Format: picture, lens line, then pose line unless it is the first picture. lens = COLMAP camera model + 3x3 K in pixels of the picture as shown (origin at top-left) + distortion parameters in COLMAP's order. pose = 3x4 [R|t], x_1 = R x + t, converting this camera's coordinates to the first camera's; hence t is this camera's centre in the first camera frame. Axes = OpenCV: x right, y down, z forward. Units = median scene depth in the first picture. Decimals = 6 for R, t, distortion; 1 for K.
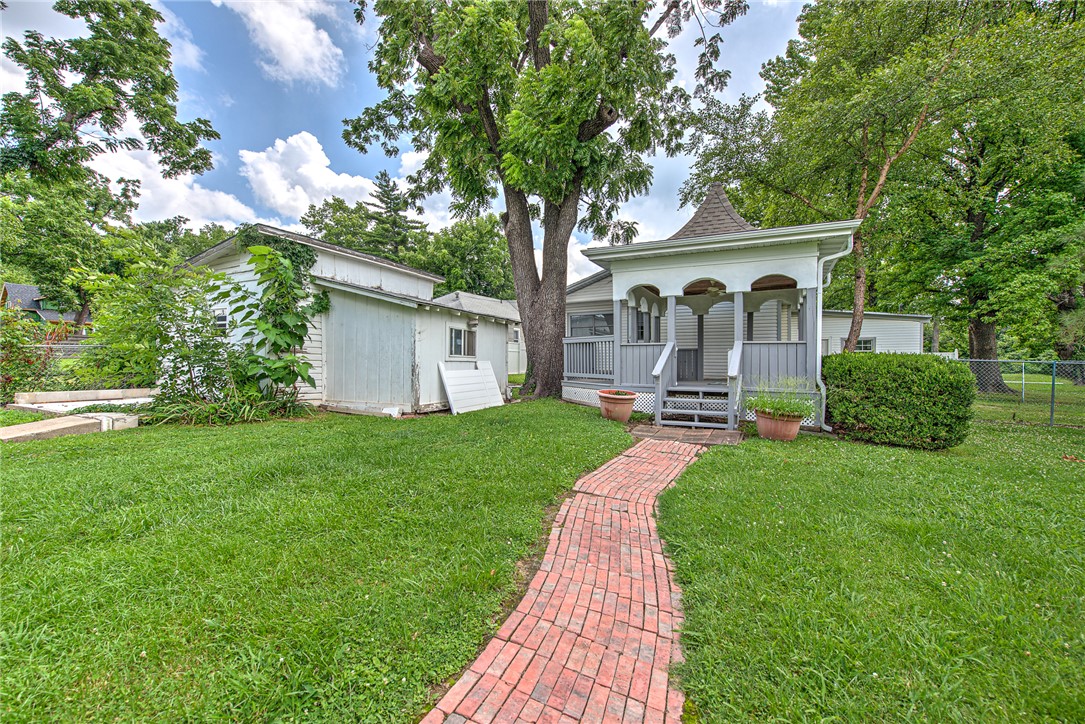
lens RADIAL K [[437.2, 0, 540.2], [0, 437.2, 357.5], [0, 0, 1]] dist [0.000458, -0.000062]
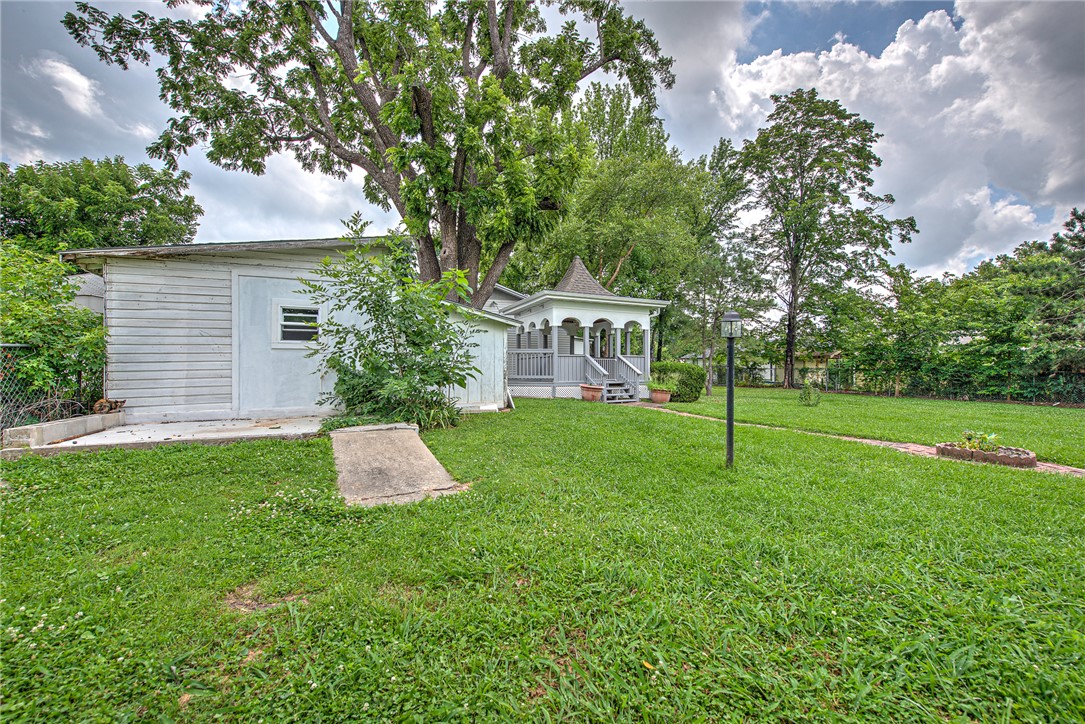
lens RADIAL K [[430.8, 0, 541.7], [0, 430.8, 363.1], [0, 0, 1]] dist [0.001137, -0.001839]
pose [[0.631472, -0.001087, 0.775398, -0.732605], [-0.004037, 0.999981, 0.004689, -0.006244], [-0.775389, -0.006091, 0.631455, 0.068724]]
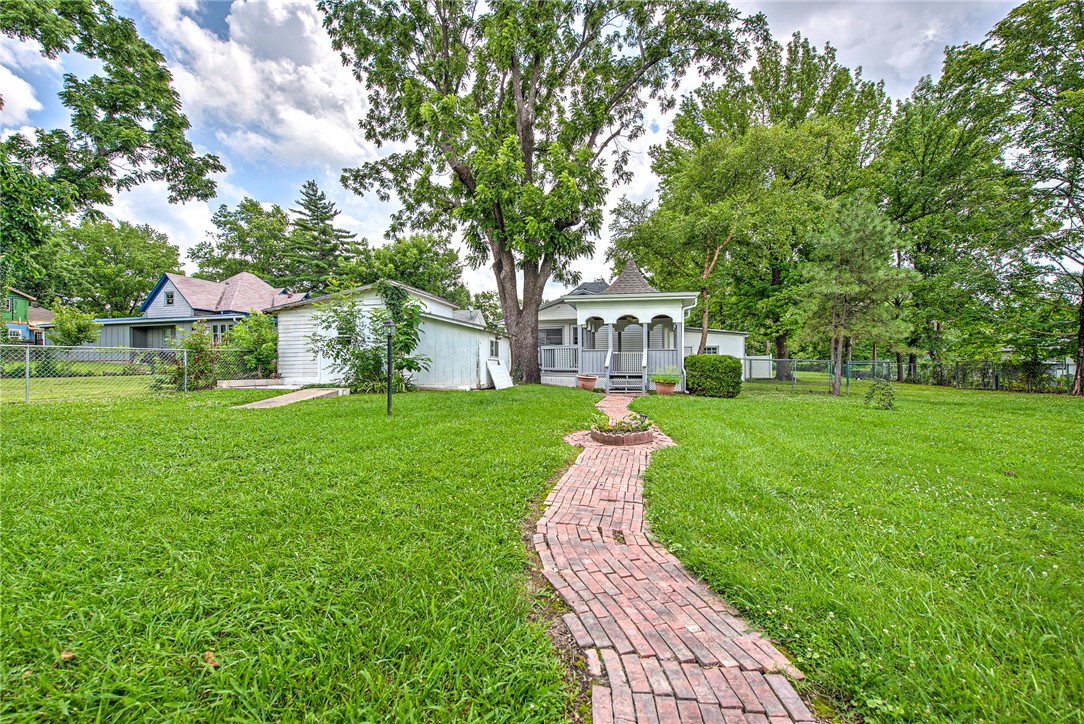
lens RADIAL K [[430.4, 0, 541.2], [0, 430.4, 363.1], [0, 0, 1]] dist [0.001137, -0.001839]
pose [[0.972746, -0.004439, 0.231832, -0.270706], [0.003661, 0.999986, 0.003783, 0.010785], [-0.231846, -0.002831, 0.972748, -0.460341]]
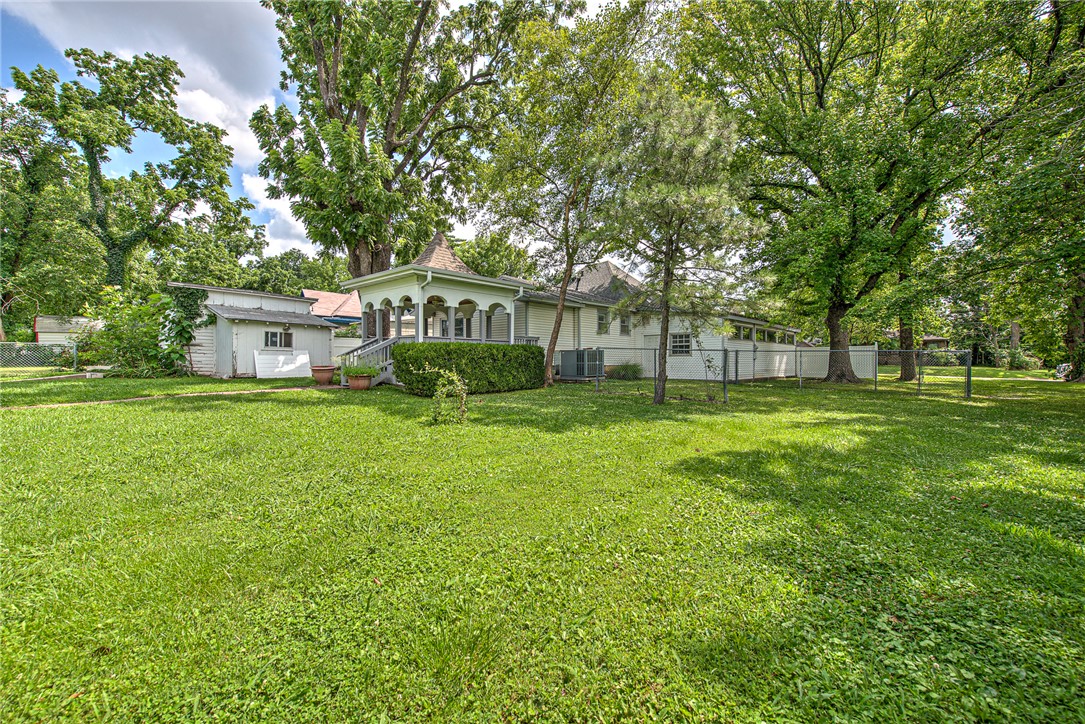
lens RADIAL K [[426.6, 0, 537.6], [0, 426.6, 355.0], [0, 0, 1]] dist [-0.000672, -0.000255]
pose [[0.967357, -0.002720, -0.253404, 0.882766], [0.001769, 0.999991, -0.003979, 0.025699], [0.253412, 0.003401, 0.967352, -0.272096]]
